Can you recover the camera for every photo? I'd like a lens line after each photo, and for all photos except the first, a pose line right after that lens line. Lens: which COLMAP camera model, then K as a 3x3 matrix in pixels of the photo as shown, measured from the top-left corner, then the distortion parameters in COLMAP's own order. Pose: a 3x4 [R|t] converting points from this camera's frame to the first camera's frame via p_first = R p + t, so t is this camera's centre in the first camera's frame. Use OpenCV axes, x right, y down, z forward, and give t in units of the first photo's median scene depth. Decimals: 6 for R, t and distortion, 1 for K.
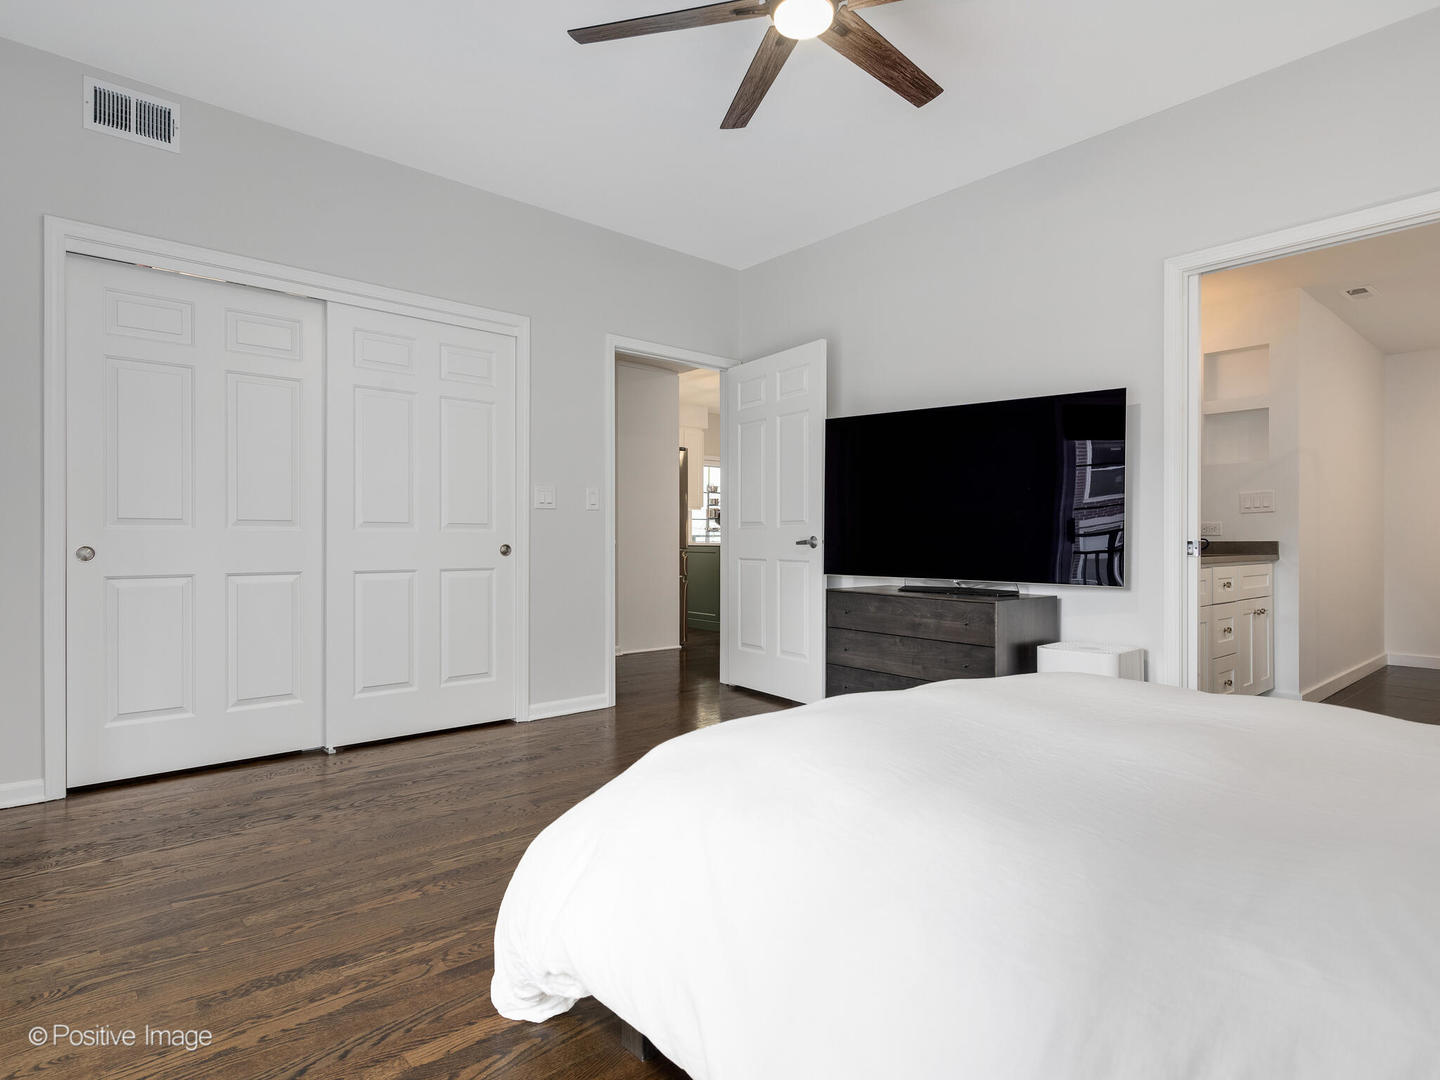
lens RADIAL K [[768.4, 0, 751.4], [0, 768.4, 544.9], [0, 0, 1]] dist [0.037182, 0.000170]
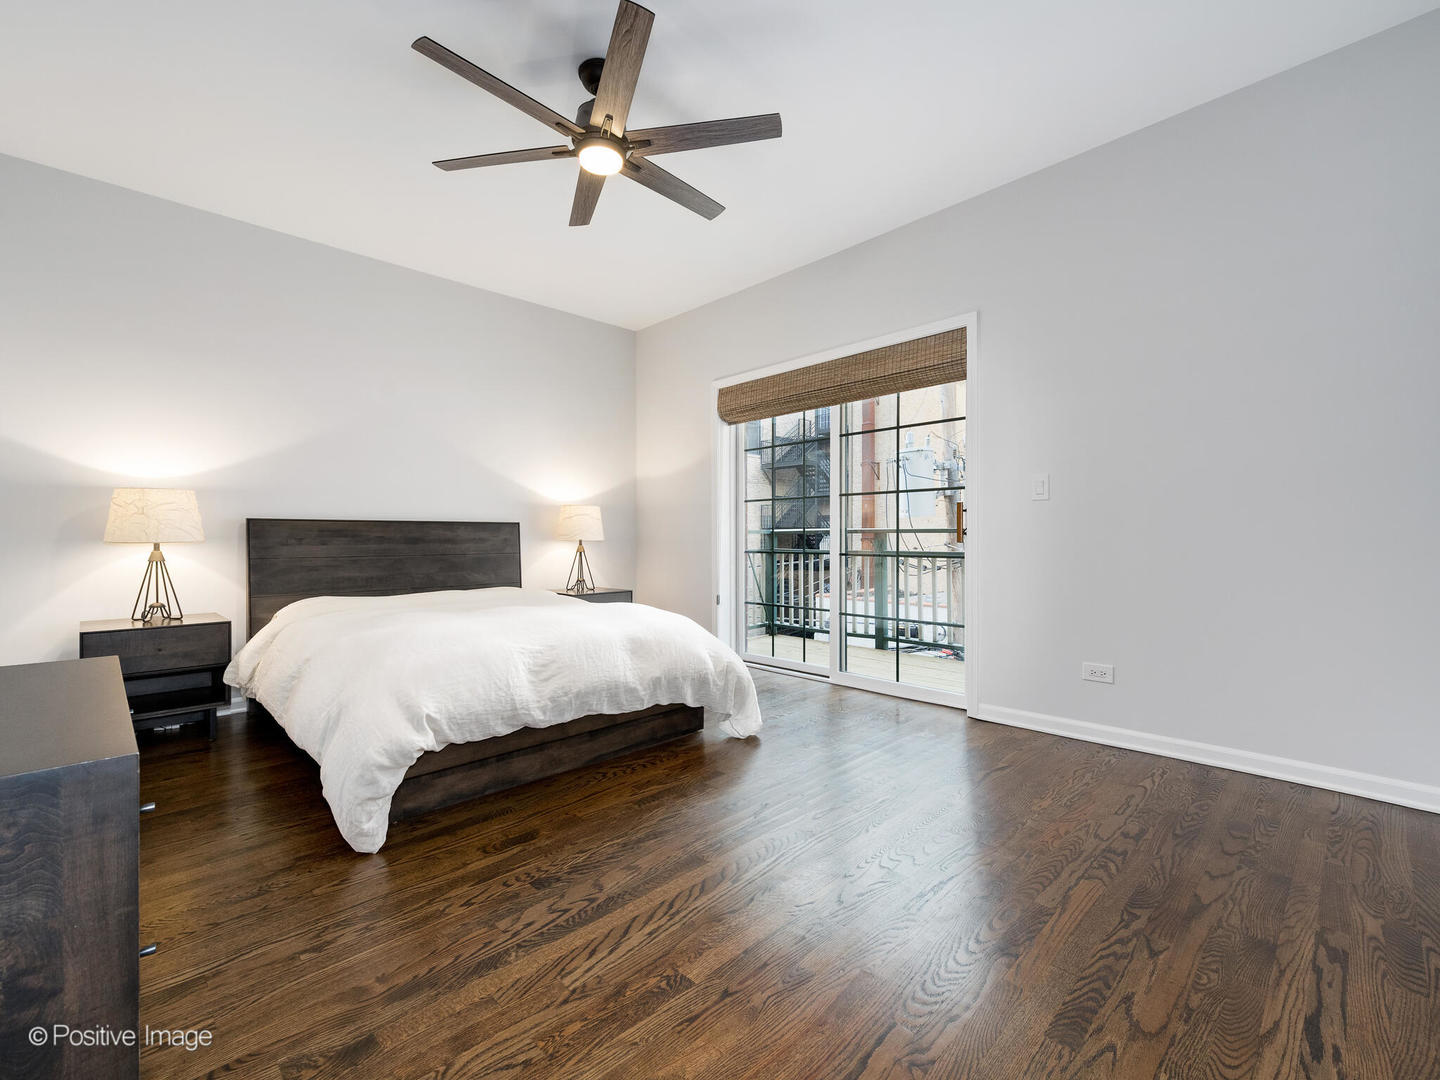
lens RADIAL K [[634.9, 0, 721.3], [0, 634.9, 532.7], [0, 0, 1]] dist [0.013876, -0.000513]
pose [[-0.999238, 0.001337, -0.039006, -0.254851], [0.001069, 0.999976, 0.006885, -0.012909], [0.039014, 0.006838, -0.999215, 4.486644]]
